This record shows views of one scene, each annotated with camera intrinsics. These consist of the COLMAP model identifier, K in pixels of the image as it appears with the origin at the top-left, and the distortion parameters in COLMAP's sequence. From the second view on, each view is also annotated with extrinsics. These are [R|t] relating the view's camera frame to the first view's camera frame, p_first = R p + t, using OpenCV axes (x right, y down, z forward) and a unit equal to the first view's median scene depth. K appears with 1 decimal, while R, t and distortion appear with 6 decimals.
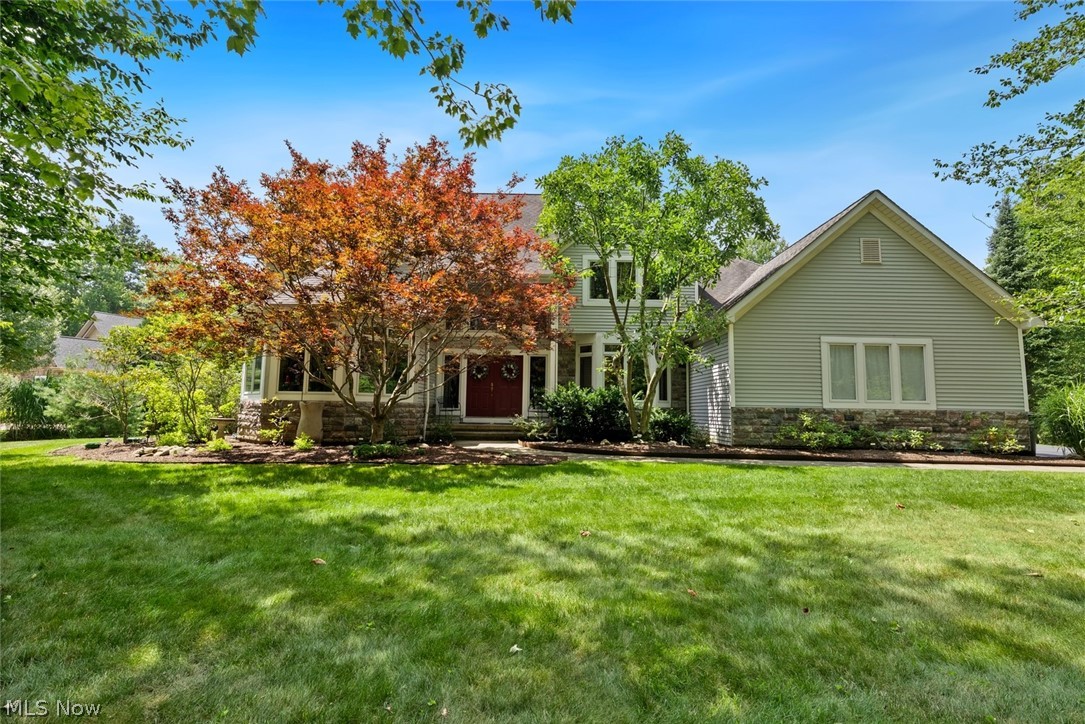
lens RADIAL K [[520.2, 0, 542.2], [0, 520.2, 358.5], [0, 0, 1]] dist [0.002772, 0.000284]
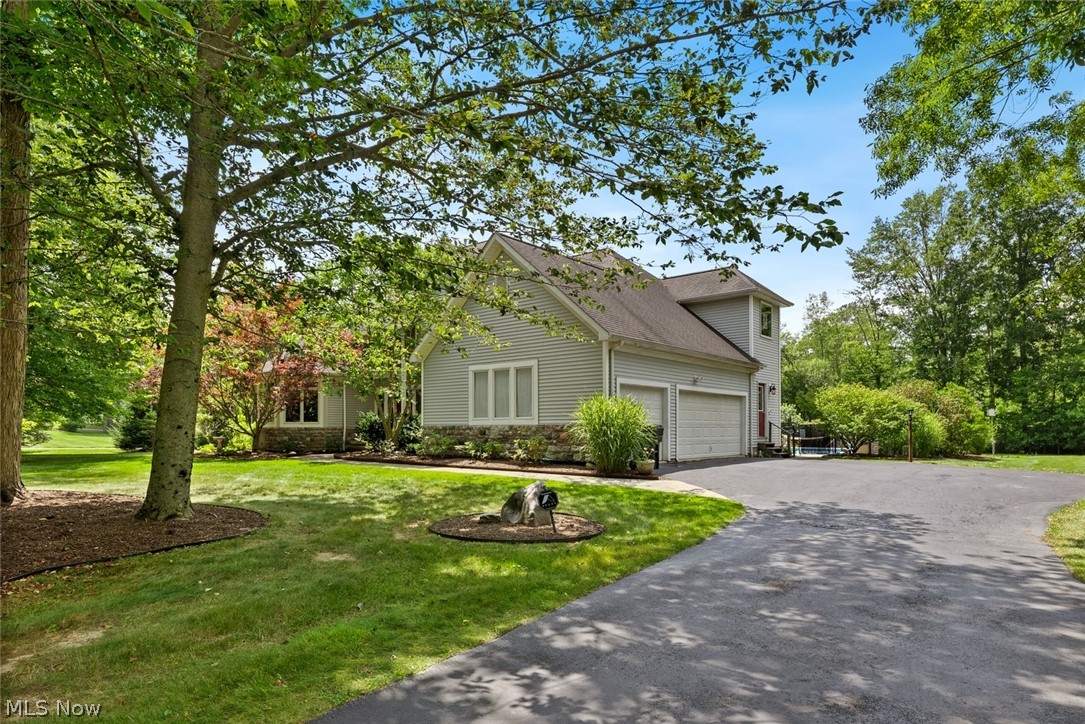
lens RADIAL K [[618.9, 0, 542.1], [0, 618.9, 363.6], [0, 0, 1]] dist [-0.001929, -0.000056]
pose [[0.769663, -0.084398, -0.632847, 1.605912], [0.075457, 0.996302, -0.041100, 0.024542], [0.633975, -0.016120, 0.773185, -0.008730]]
